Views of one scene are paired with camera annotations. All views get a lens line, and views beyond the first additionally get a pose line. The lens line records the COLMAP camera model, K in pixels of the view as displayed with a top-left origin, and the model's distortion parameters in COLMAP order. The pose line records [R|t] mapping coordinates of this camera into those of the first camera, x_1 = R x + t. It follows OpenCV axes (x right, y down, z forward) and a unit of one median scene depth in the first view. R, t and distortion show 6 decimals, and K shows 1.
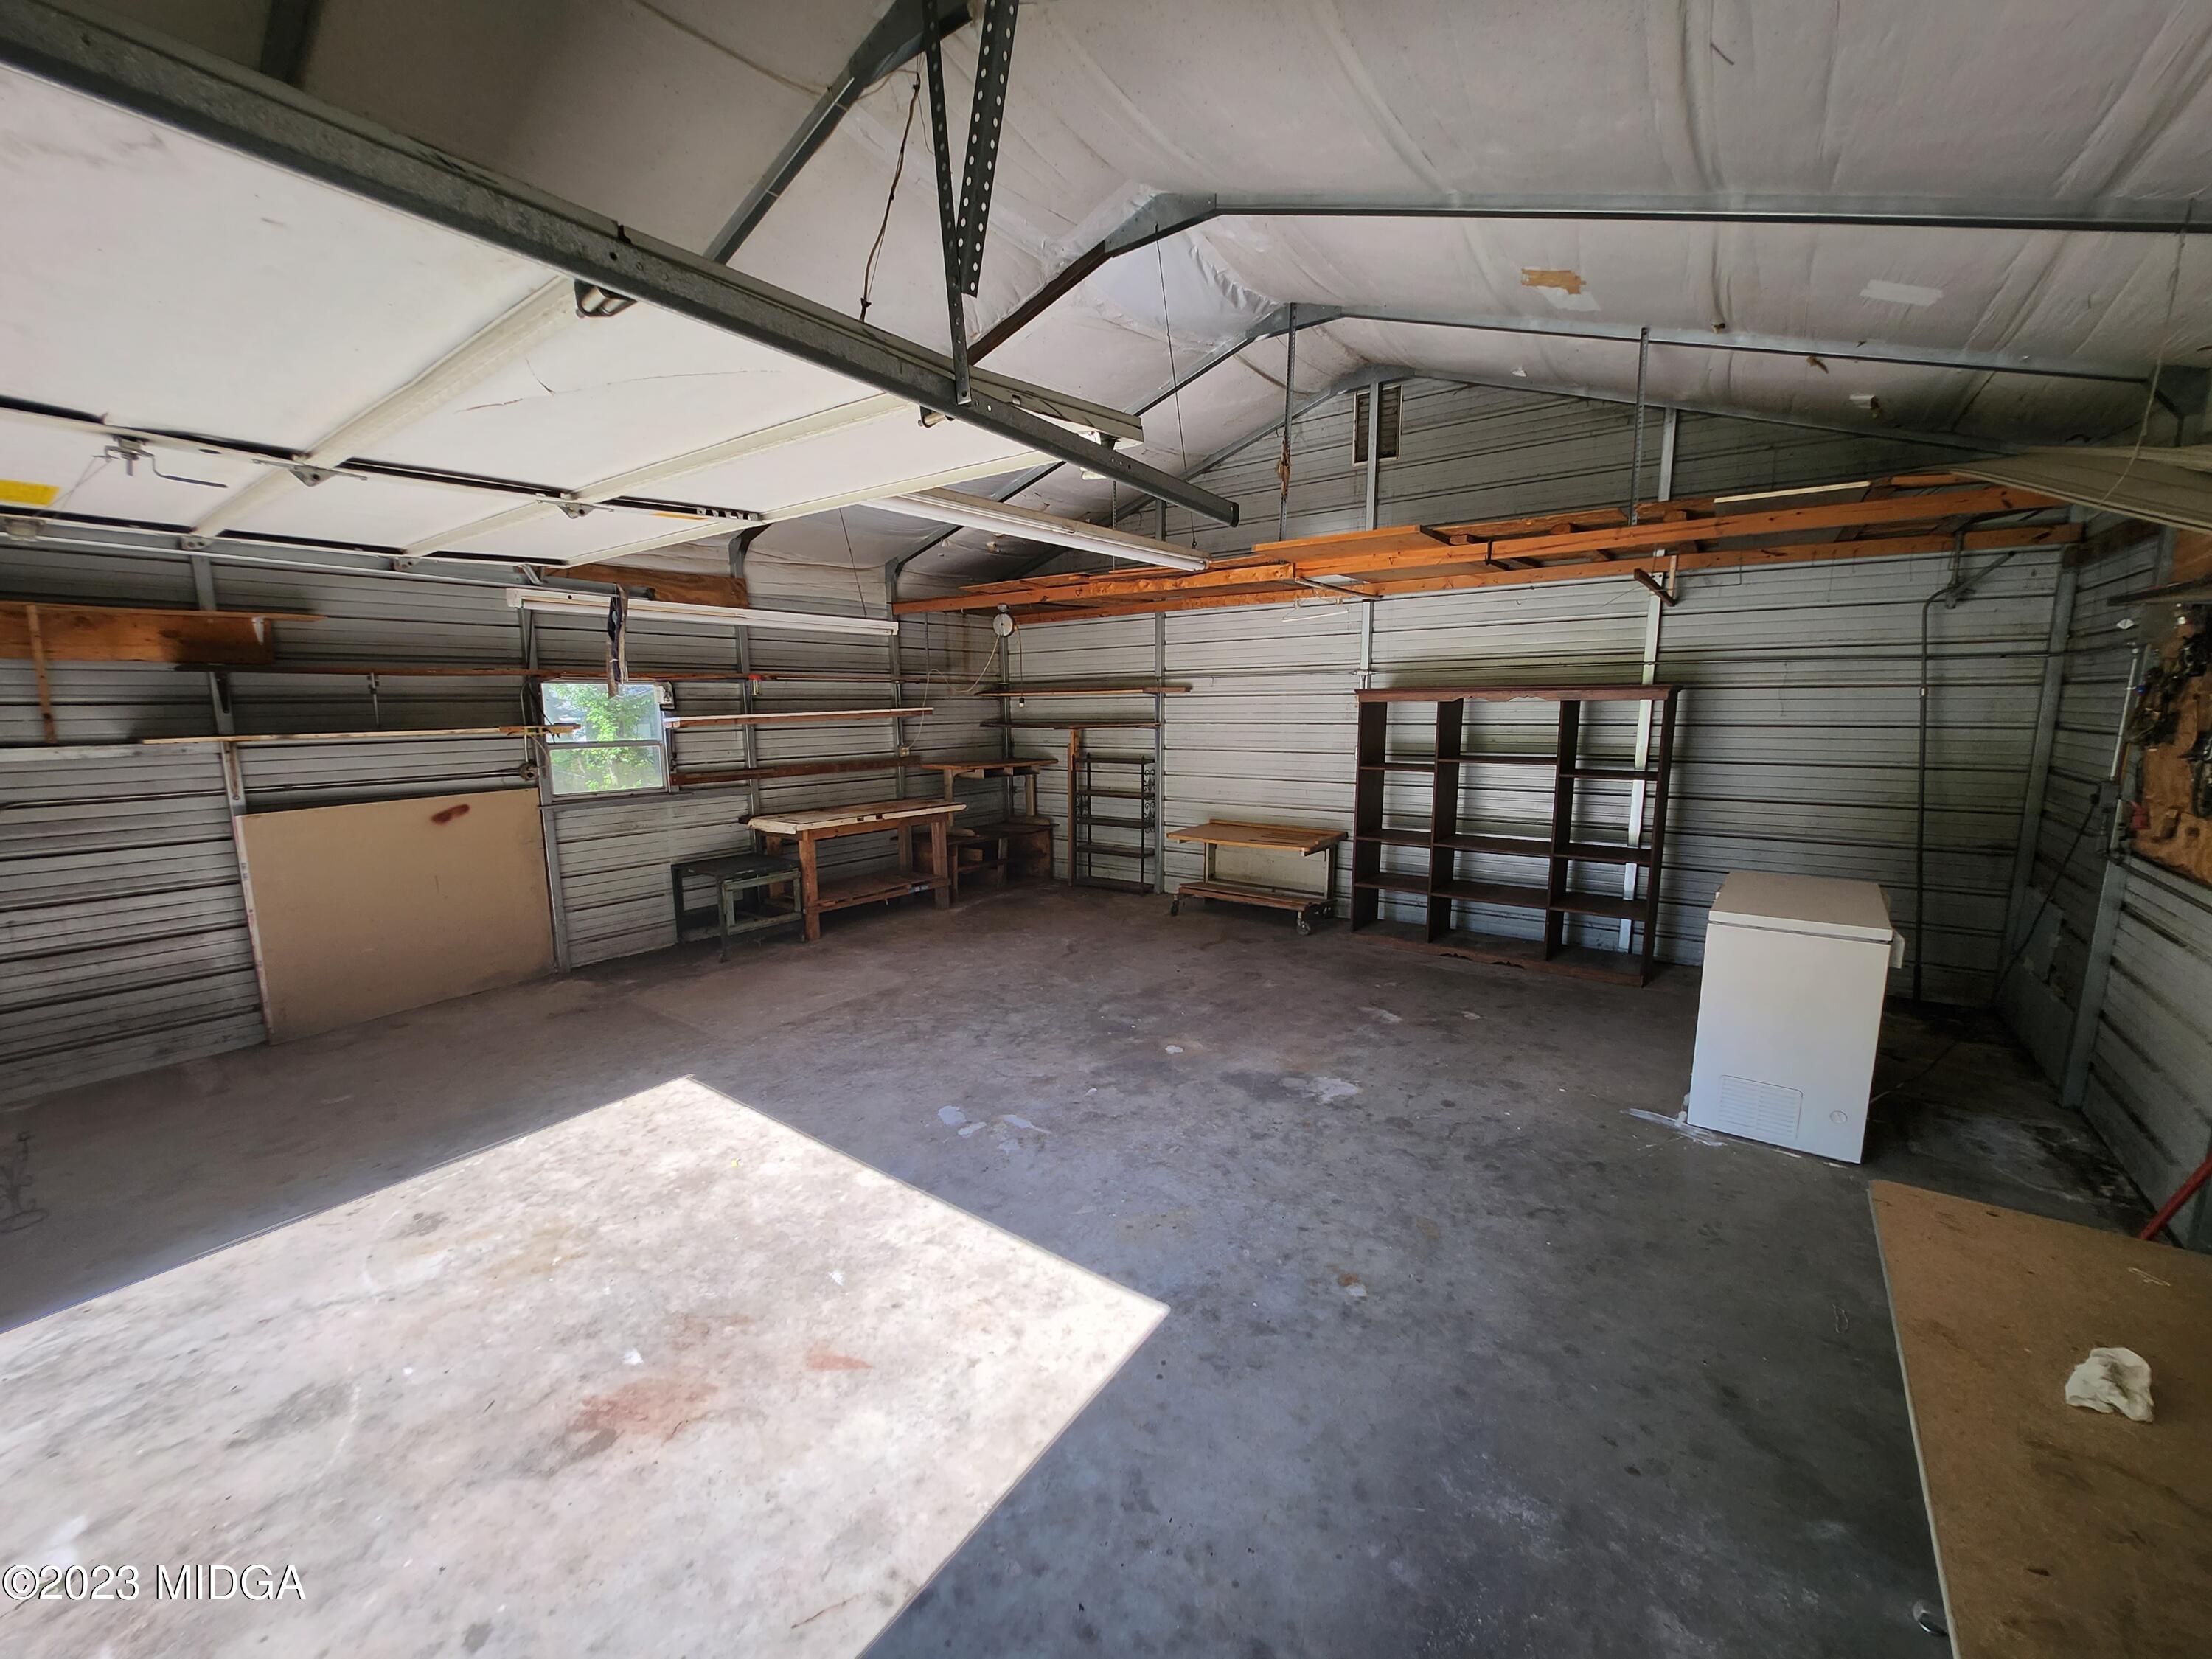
lens RADIAL K [[884.4, 0, 1091.5], [0, 884.4, 849.4], [0, 0, 1]] dist [-0.013897, -0.004162]
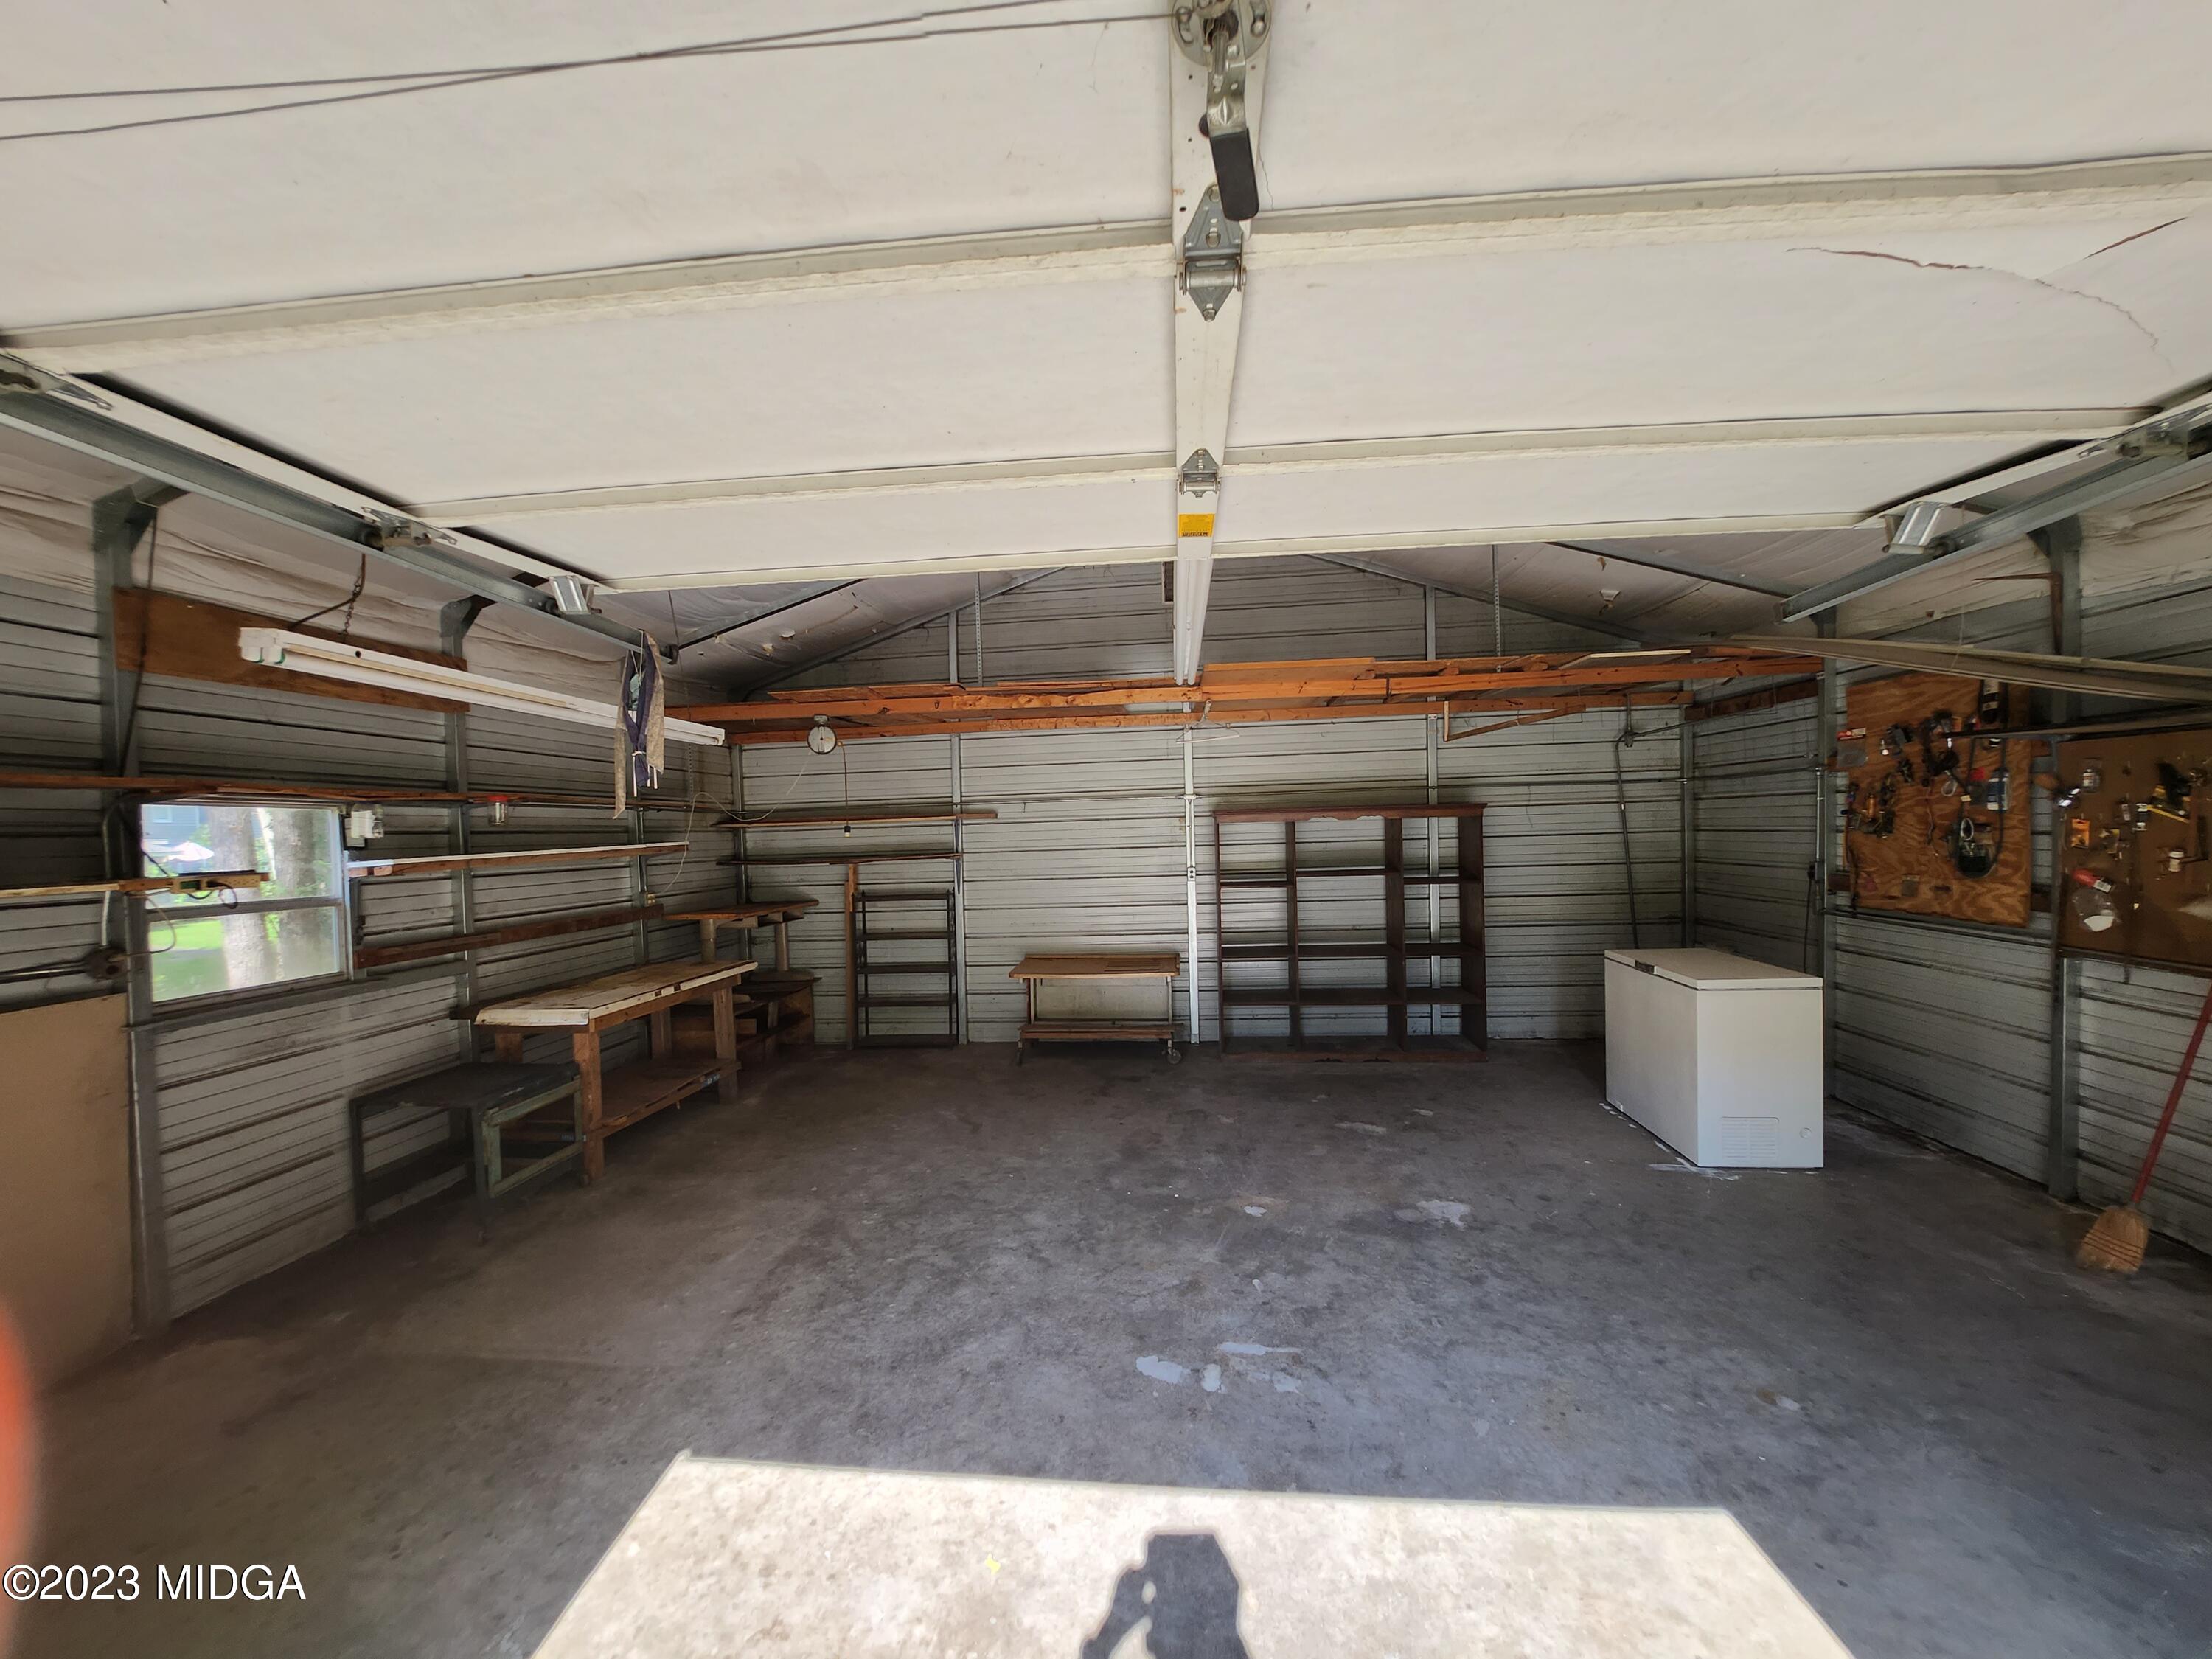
lens RADIAL K [[884.4, 0, 1091.5], [0, 884.4, 849.4], [0, 0, 1]] dist [-0.013897, -0.004162]
pose [[0.857144, -0.026496, 0.514395, -0.367223], [0.104991, 0.986696, -0.124125, -0.026573], [-0.504263, 0.160400, 0.848523, 0.215904]]
